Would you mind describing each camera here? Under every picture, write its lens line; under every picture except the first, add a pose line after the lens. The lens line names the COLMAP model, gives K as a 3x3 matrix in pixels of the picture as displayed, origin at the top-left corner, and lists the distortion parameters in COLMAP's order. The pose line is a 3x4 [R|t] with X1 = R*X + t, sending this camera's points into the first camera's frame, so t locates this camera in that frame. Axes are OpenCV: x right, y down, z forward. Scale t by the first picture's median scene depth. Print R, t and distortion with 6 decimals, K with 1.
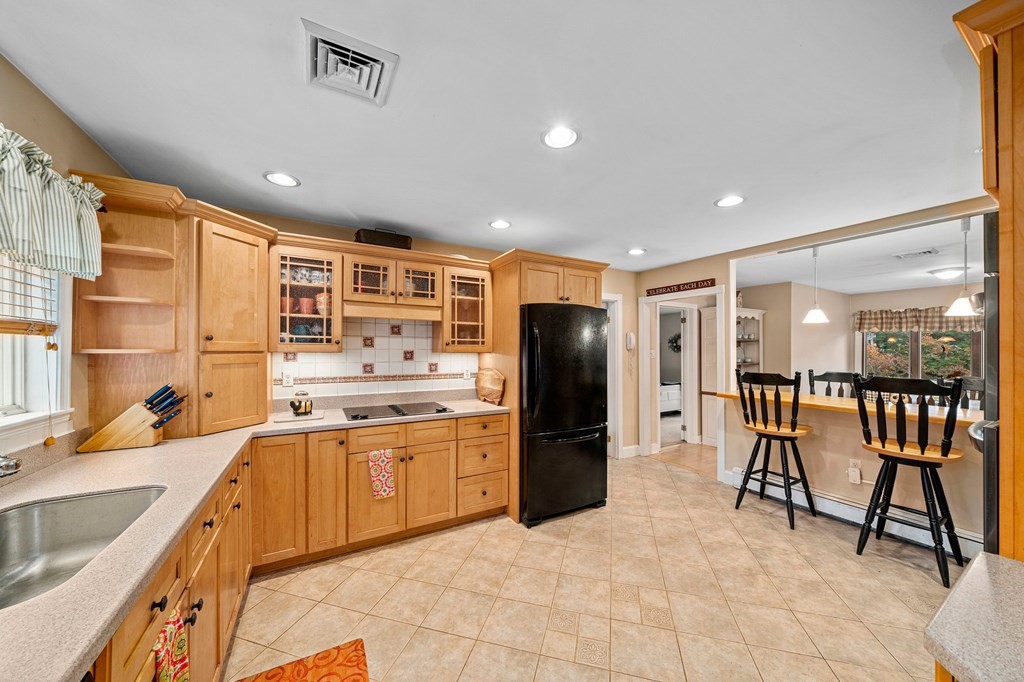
lens RADIAL K [[354.6, 0, 512.5], [0, 354.6, 348.4], [0, 0, 1]] dist [-0.001126, 0.000009]
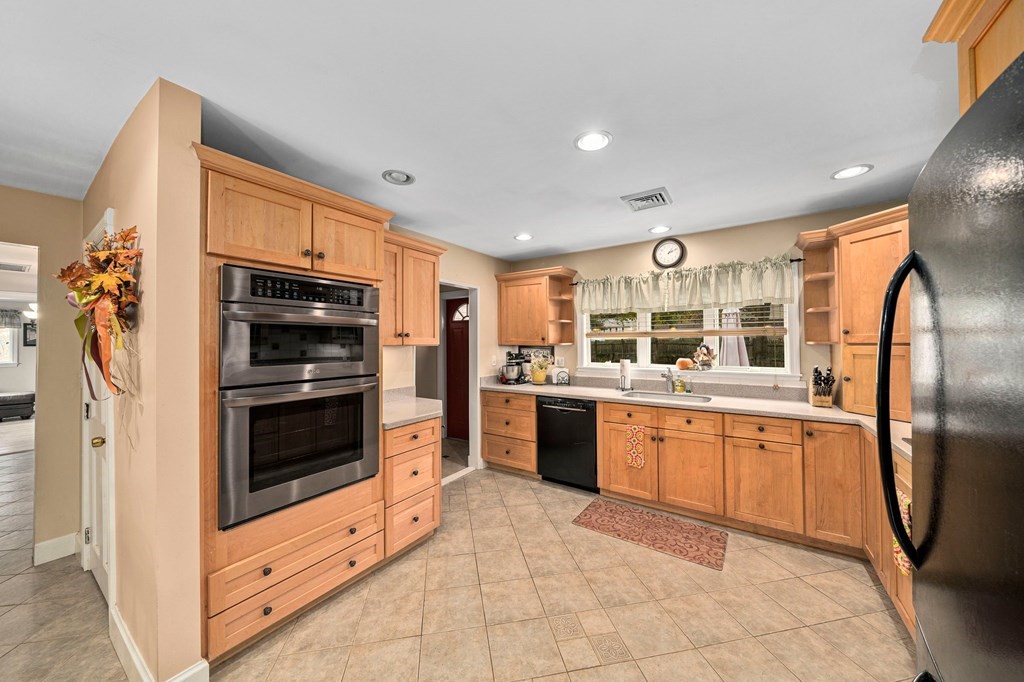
lens RADIAL K [[356.5, 0, 509.4], [0, 356.5, 335.9], [0, 0, 1]] dist [0.000495, -0.000044]
pose [[-0.898373, -0.005635, -0.439197, 0.503461], [0.004730, 0.999736, -0.022501, 0.004053], [0.439208, -0.022291, -0.898109, 1.122981]]
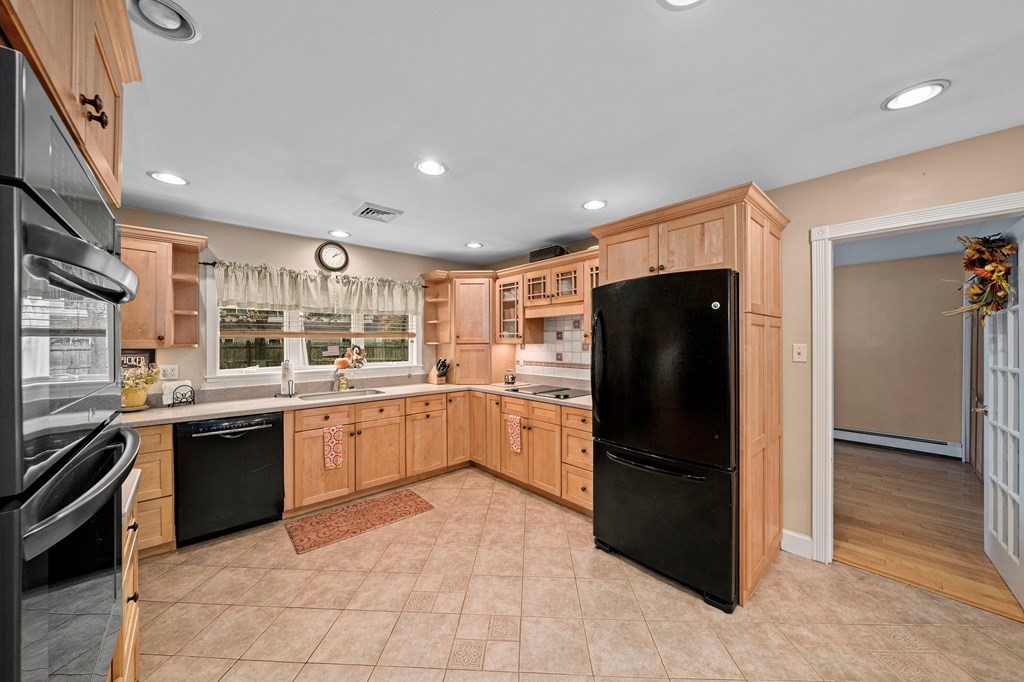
lens RADIAL K [[356.2, 0, 516.2], [0, 356.2, 339.9], [0, 0, 1]] dist [-0.000696, -0.000112]
pose [[0.220310, -0.010115, -0.975377, 0.849995], [0.009819, 0.999919, -0.008152, 0.006303], [0.975380, -0.007781, 0.220392, 0.620285]]
